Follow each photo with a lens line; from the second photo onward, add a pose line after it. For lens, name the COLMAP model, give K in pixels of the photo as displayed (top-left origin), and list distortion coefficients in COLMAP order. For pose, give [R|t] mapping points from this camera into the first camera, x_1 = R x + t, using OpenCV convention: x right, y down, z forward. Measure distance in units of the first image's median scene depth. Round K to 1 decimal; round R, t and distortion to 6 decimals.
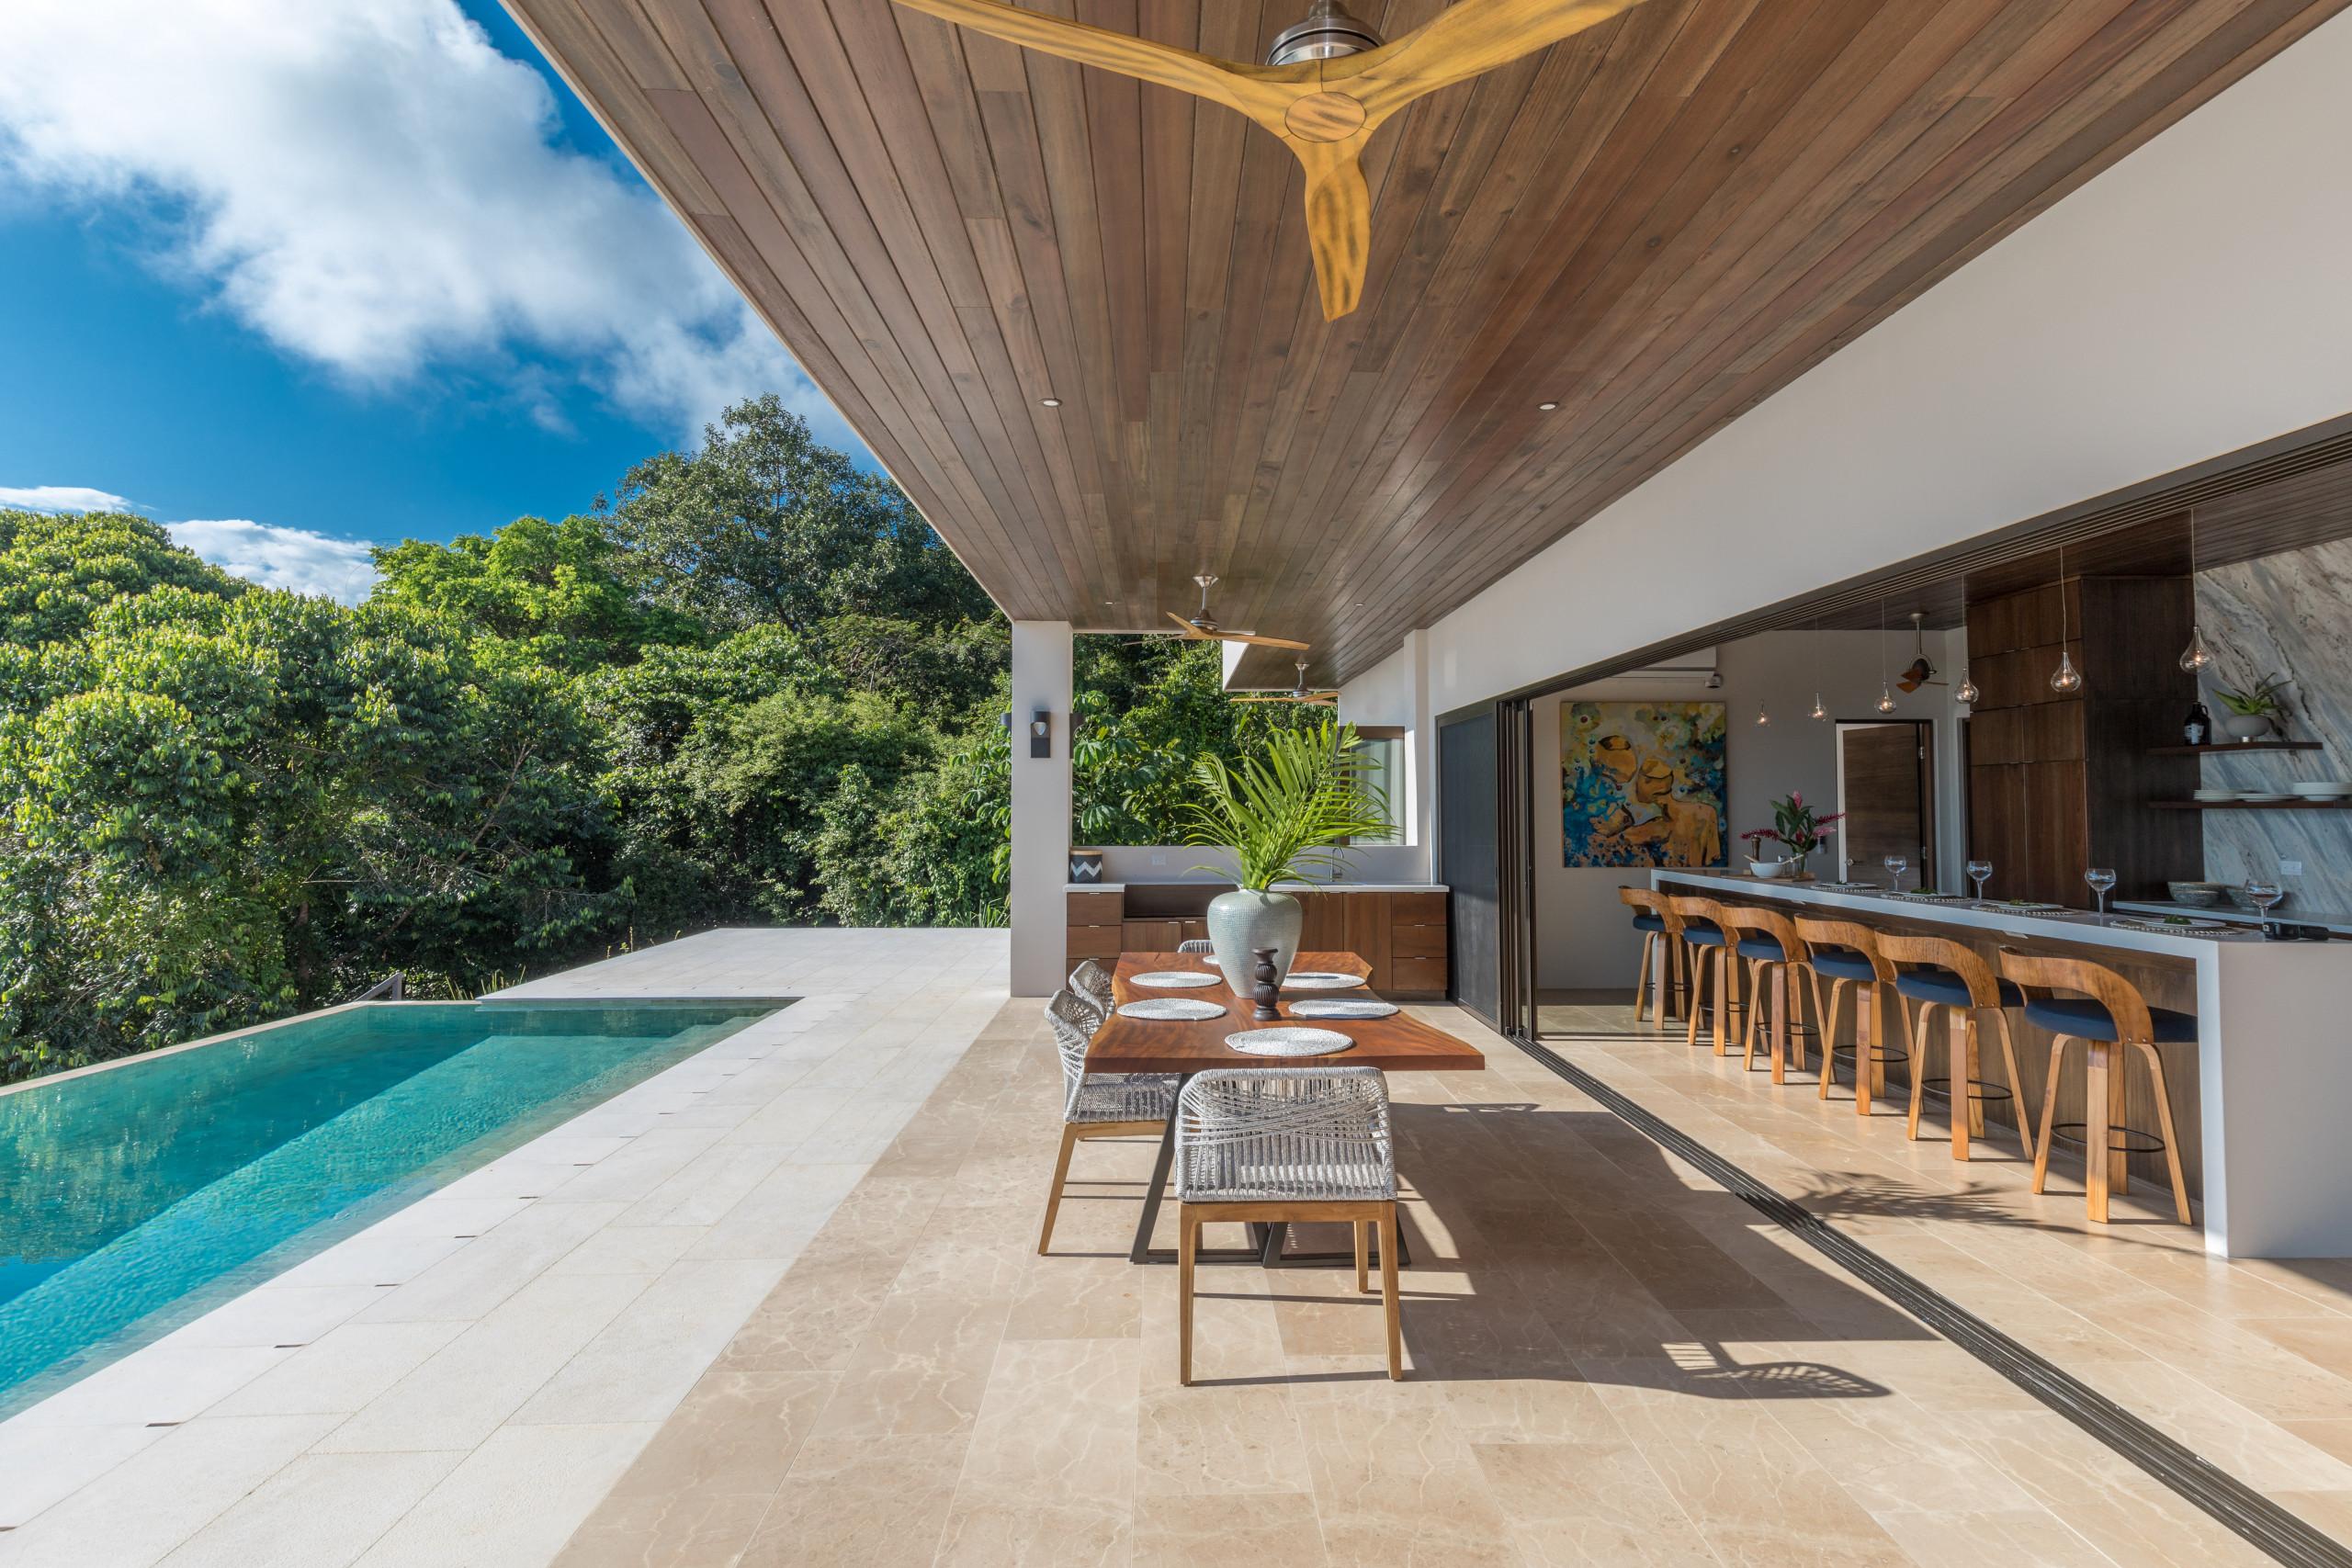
lens RADIAL K [[1108.7, 0, 1183.4], [0, 1108.7, 764.8], [0, 0, 1]] dist [-0.000371, -0.000272]
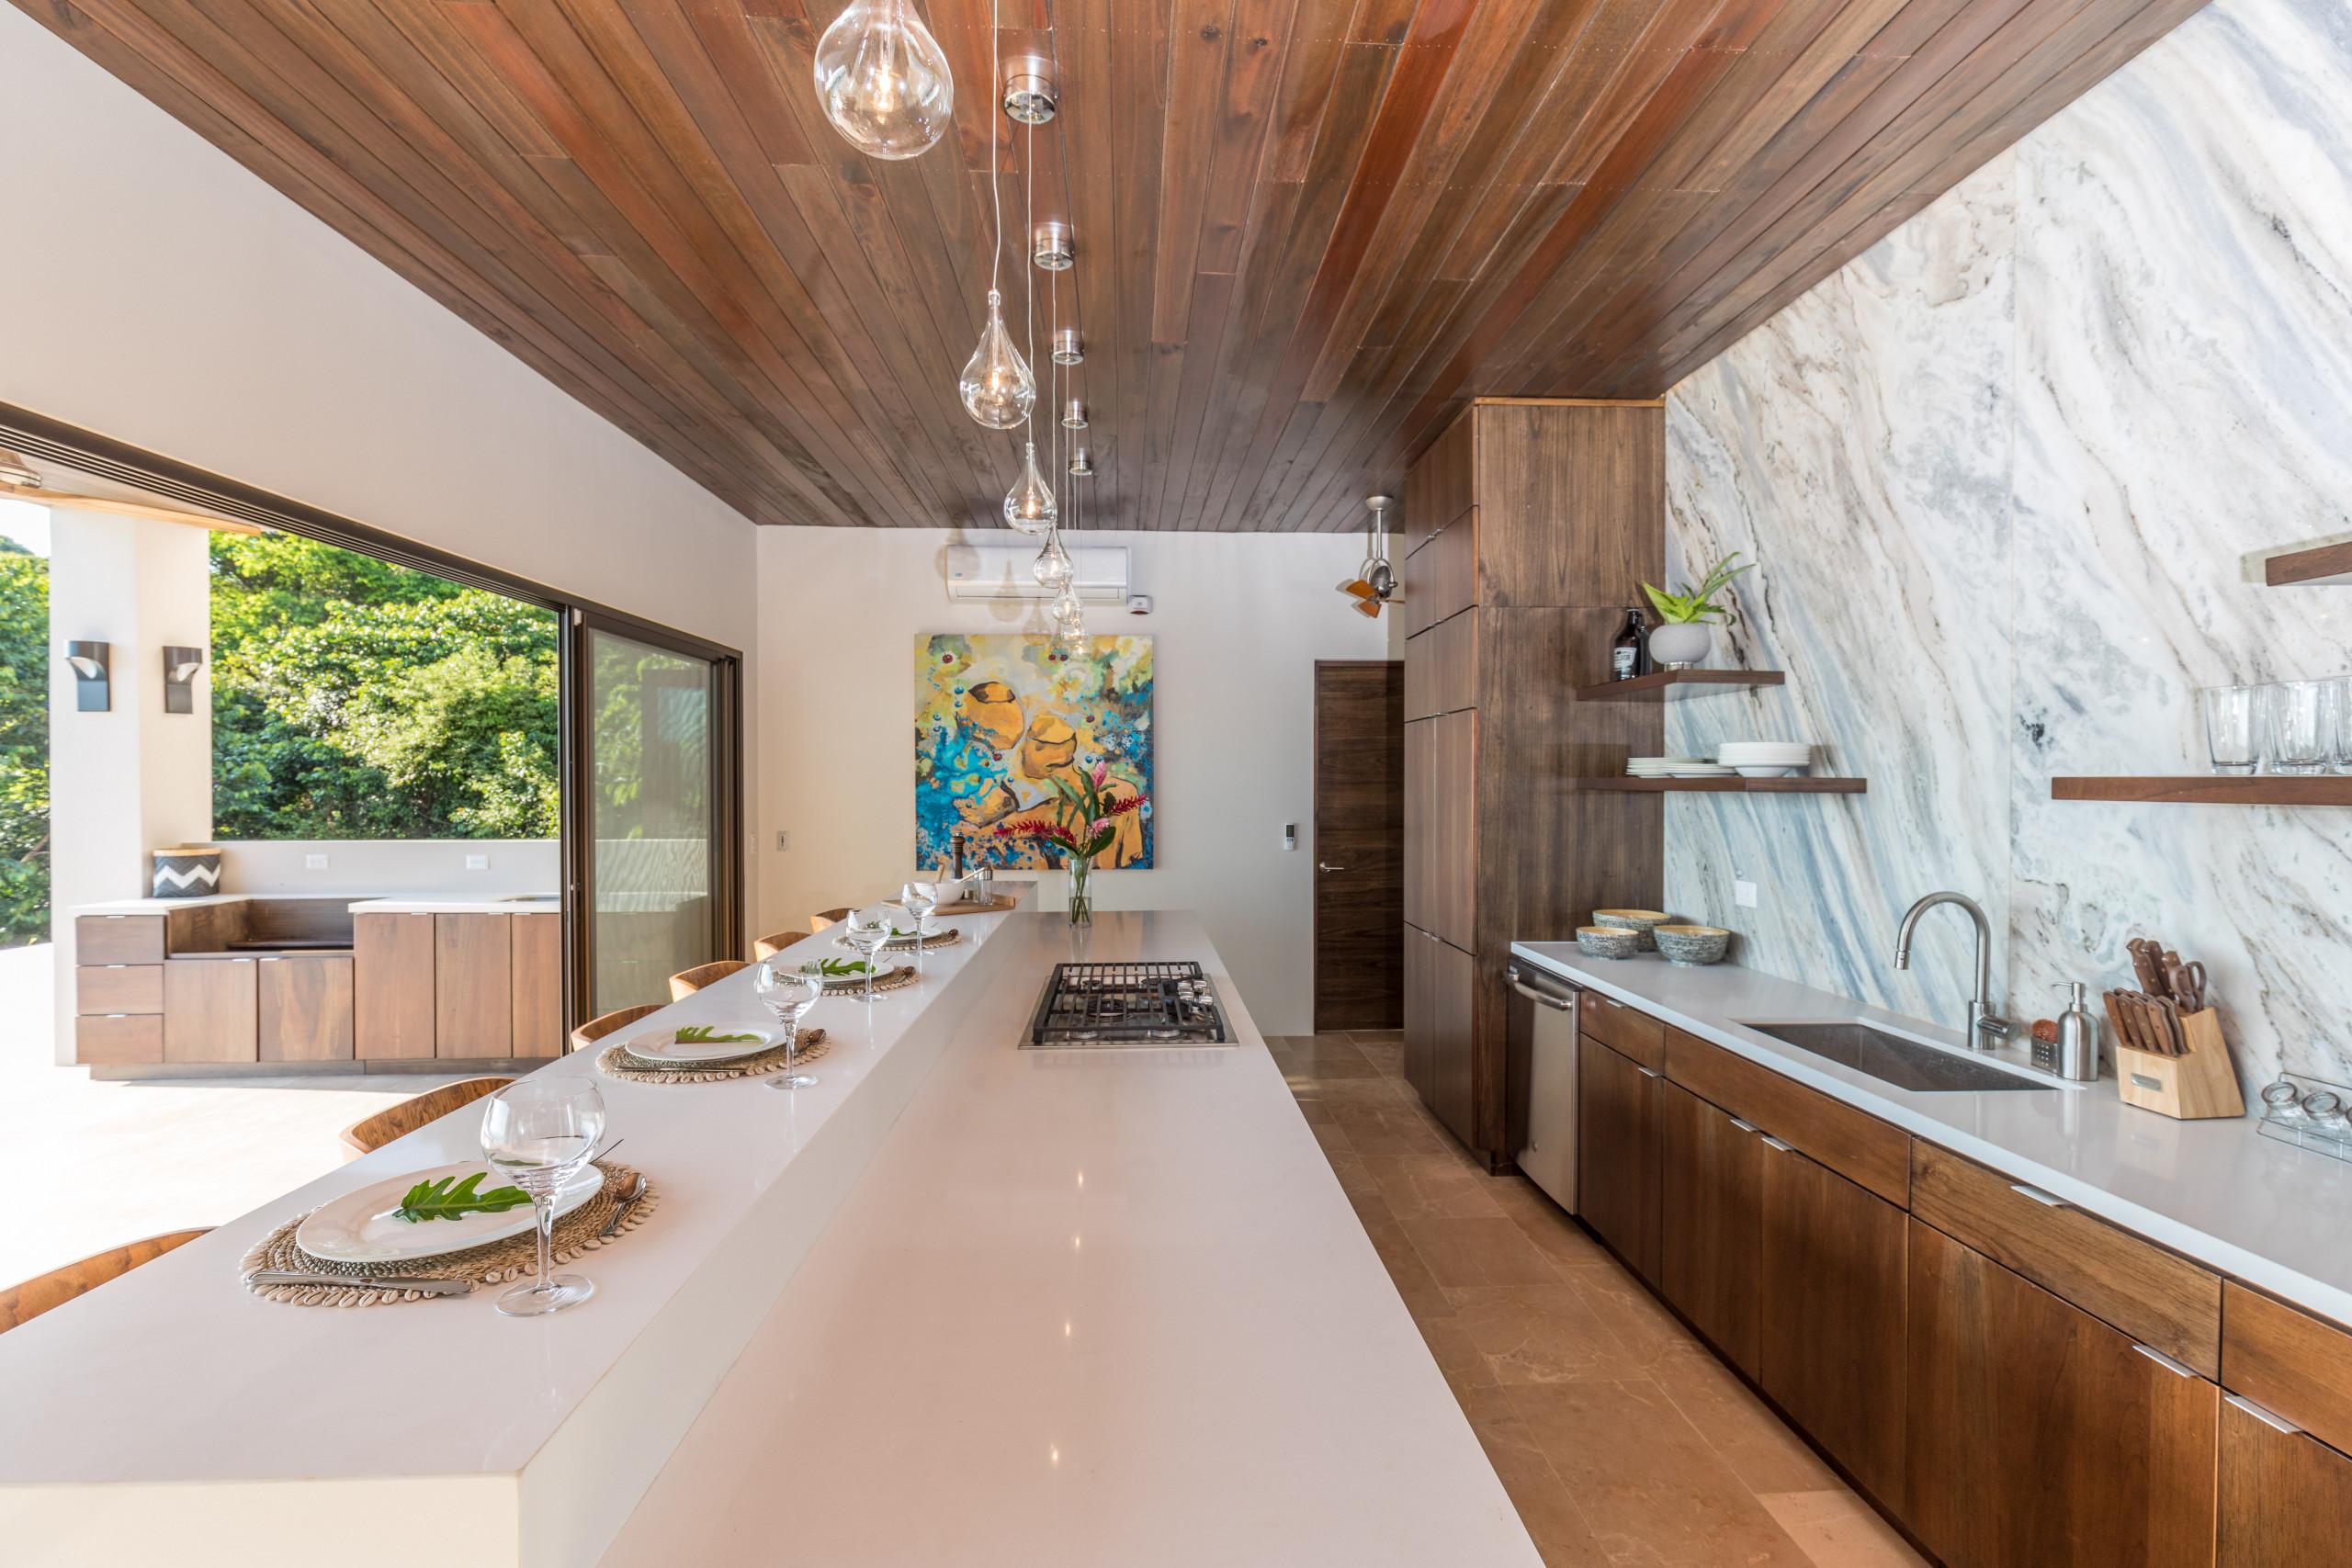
lens RADIAL K [[1066.9, 0, 1179.1], [0, 1066.9, 790.4], [0, 0, 1]] dist [0.000188, -0.000276]
pose [[0.999611, -0.000480, 0.027884, 0.508125], [-0.000853, 0.998859, 0.047756, 0.010093], [-0.027875, -0.047761, 0.998470, 0.338191]]
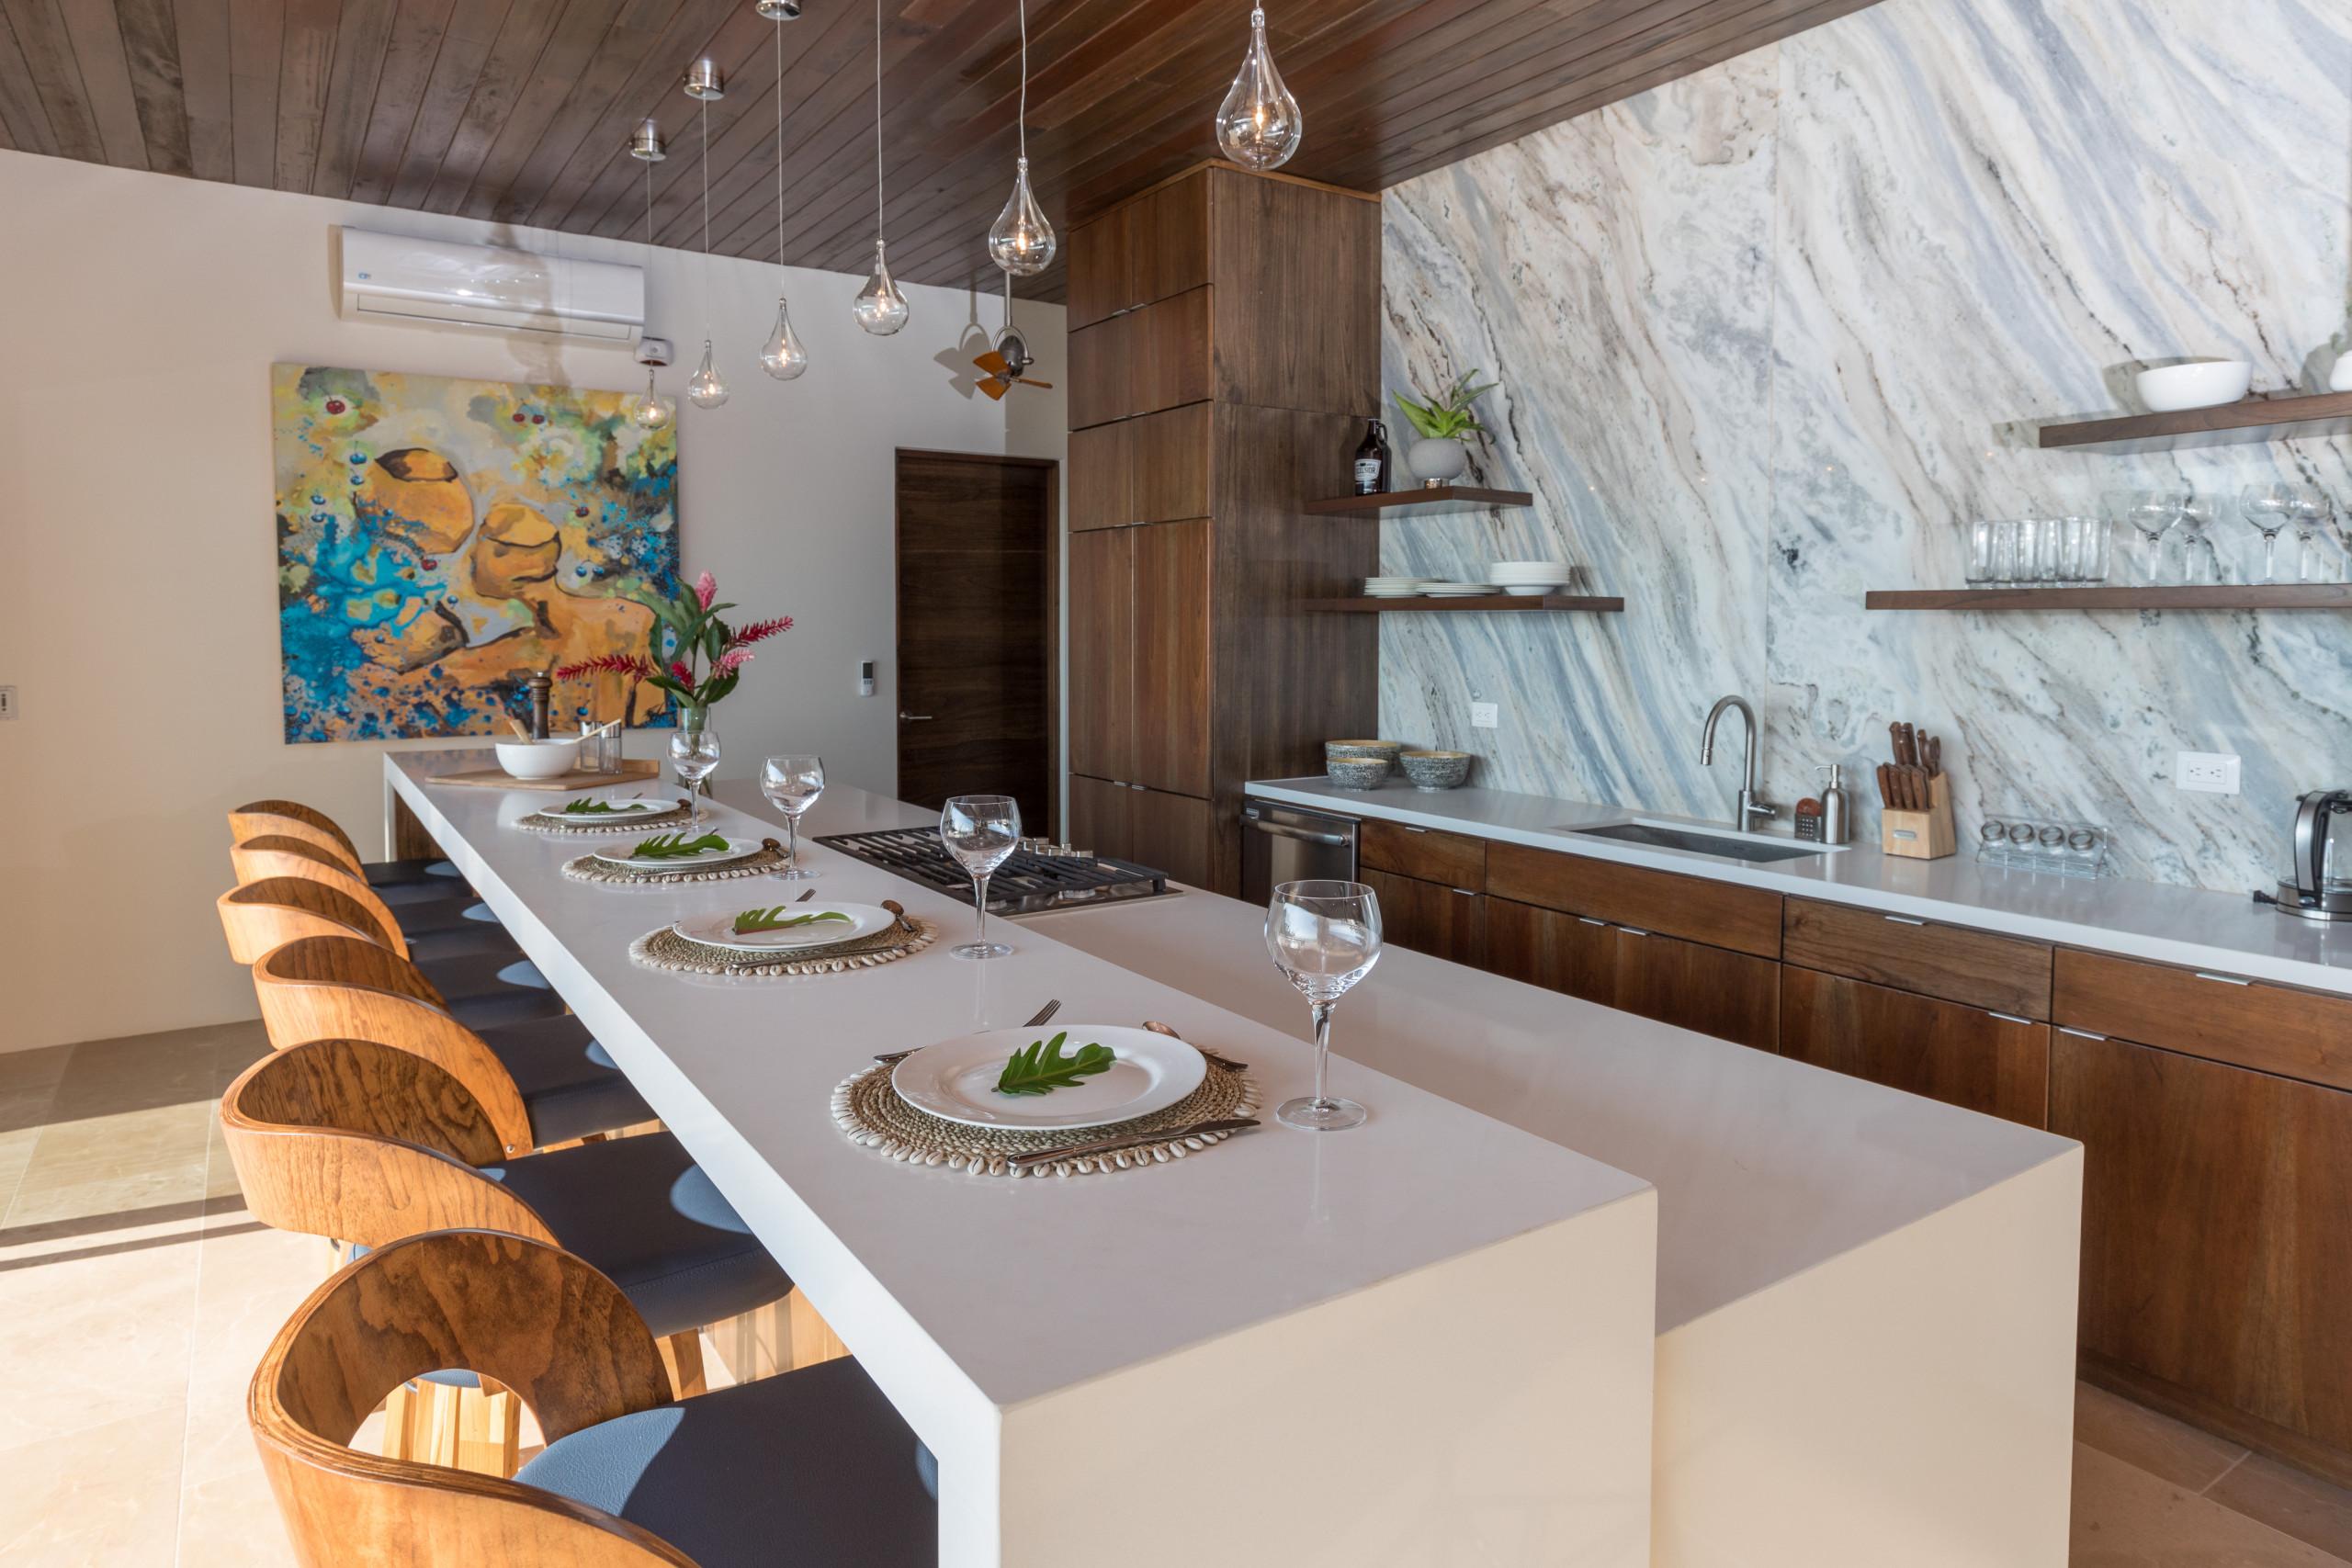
lens RADIAL K [[1406.4, 0, 1236.2], [0, 1406.4, 687.3], [0, 0, 1]] dist [0.002546, -0.001203]
pose [[0.831395, -0.024526, 0.555140, 0.360249], [-0.023938, 0.996517, 0.079876, 0.017627], [-0.555166, -0.079697, 0.827913, 0.346273]]
